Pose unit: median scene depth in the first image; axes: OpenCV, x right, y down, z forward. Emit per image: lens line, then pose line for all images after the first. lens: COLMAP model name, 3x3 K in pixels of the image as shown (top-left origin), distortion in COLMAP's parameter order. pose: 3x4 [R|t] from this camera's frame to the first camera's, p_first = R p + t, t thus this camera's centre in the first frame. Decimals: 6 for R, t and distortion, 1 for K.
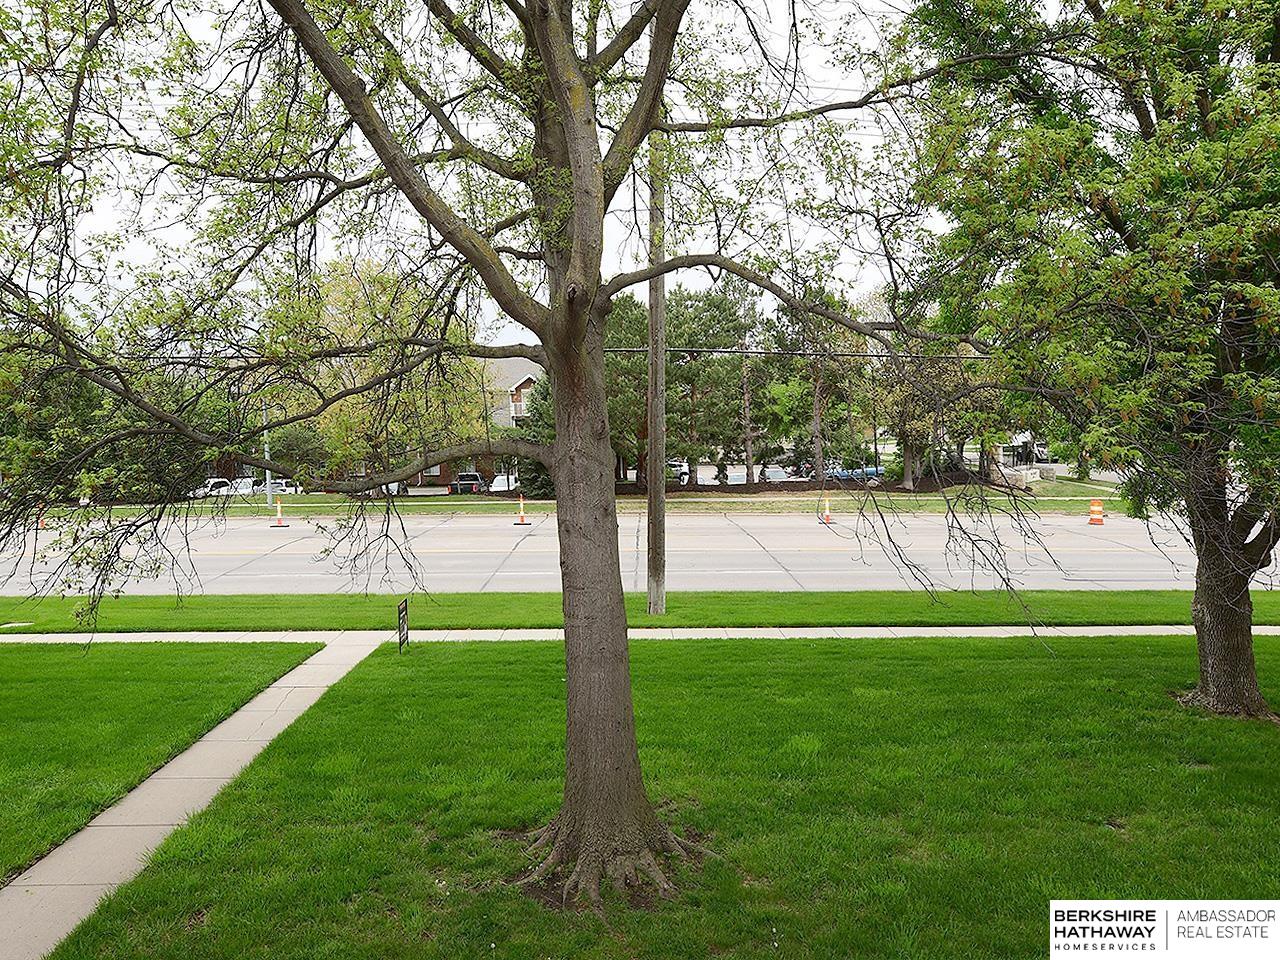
lens RADIAL K [[808.2, 0, 631.0], [0, 808.2, 428.6], [0, 0, 1]] dist [-0.005521, -0.002407]
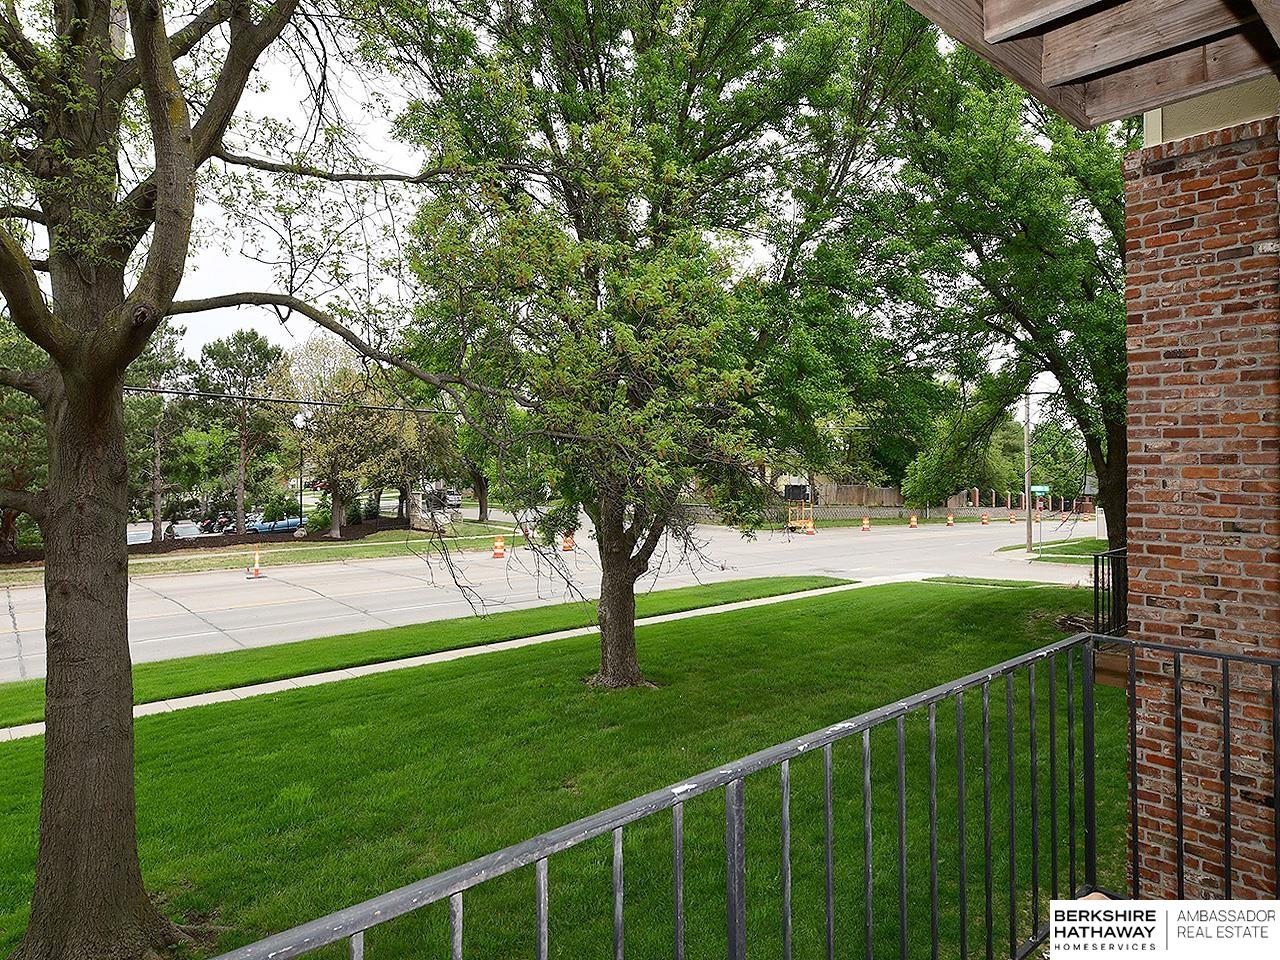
lens RADIAL K [[808.2, 0, 610.6], [0, 808.2, 455.9], [0, 0, 1]] dist [-0.005521, -0.002407]
pose [[0.755105, 0.009400, 0.655537, -0.131202], [0.012088, 0.999528, -0.028256, 0.009065], [-0.655493, 0.029261, 0.754634, -0.008584]]
